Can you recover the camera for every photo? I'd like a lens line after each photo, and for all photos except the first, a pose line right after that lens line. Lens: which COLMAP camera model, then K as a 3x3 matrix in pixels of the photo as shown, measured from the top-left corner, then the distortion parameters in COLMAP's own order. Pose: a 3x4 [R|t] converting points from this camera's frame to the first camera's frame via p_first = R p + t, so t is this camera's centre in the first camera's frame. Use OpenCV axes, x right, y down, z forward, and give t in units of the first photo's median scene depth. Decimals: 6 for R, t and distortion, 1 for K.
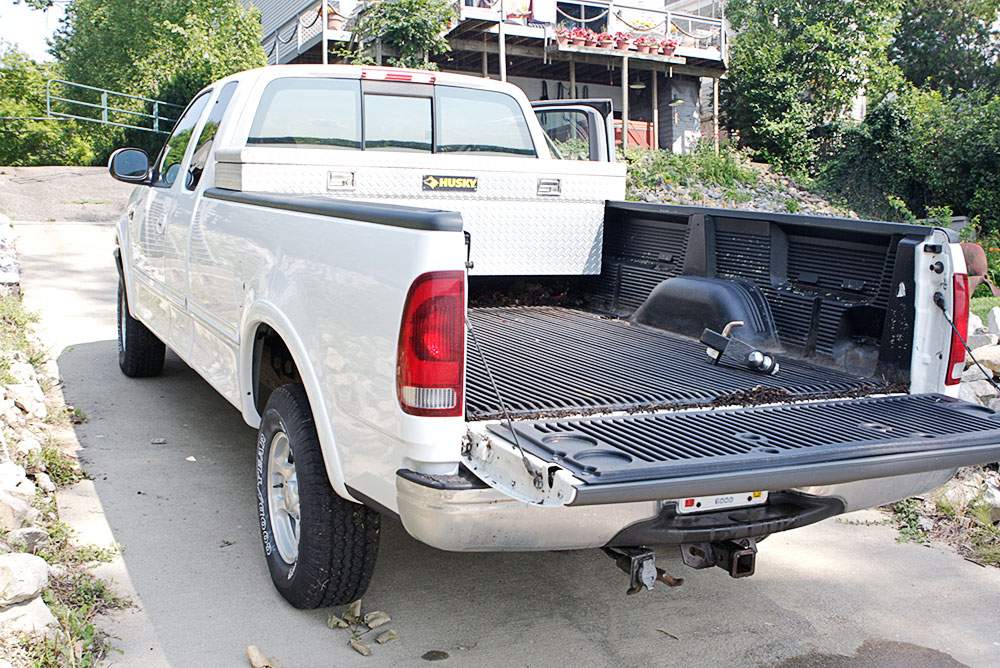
lens RADIAL K [[1117.0, 0, 493.1], [0, 1117.0, 356.3], [0, 0, 1]] dist [-0.091798, 0.000000]
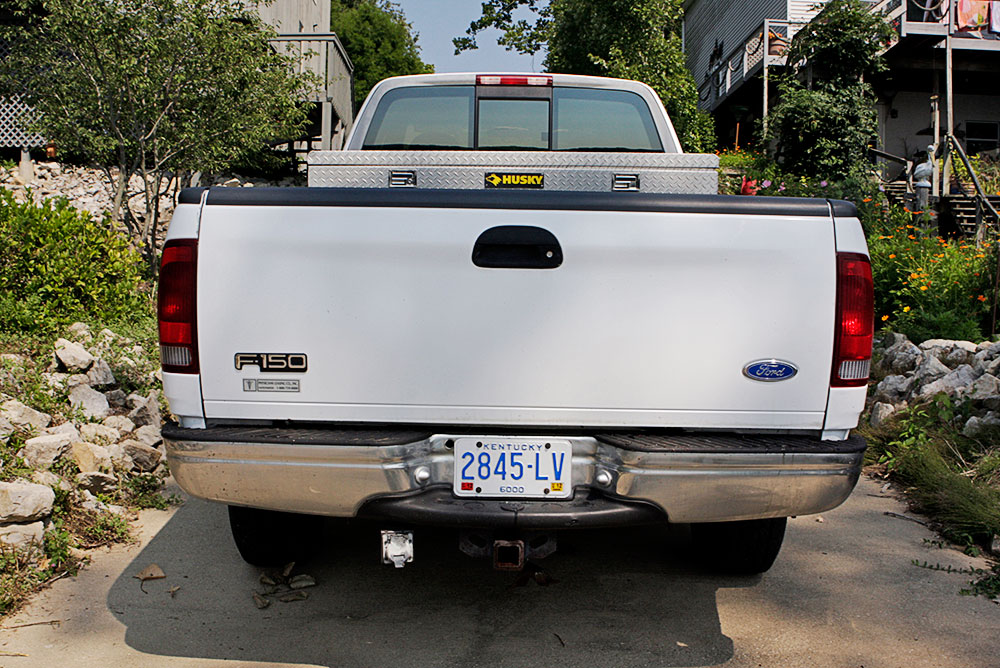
lens RADIAL K [[1117.0, 0, 494.9], [0, 1117.0, 333.2], [0, 0, 1]] dist [-0.091798, 0.000000]
pose [[0.896253, 0.032220, -0.442370, 0.370385], [-0.054576, 0.997790, -0.037898, 0.021183], [0.440172, 0.058109, 0.896031, 0.086214]]
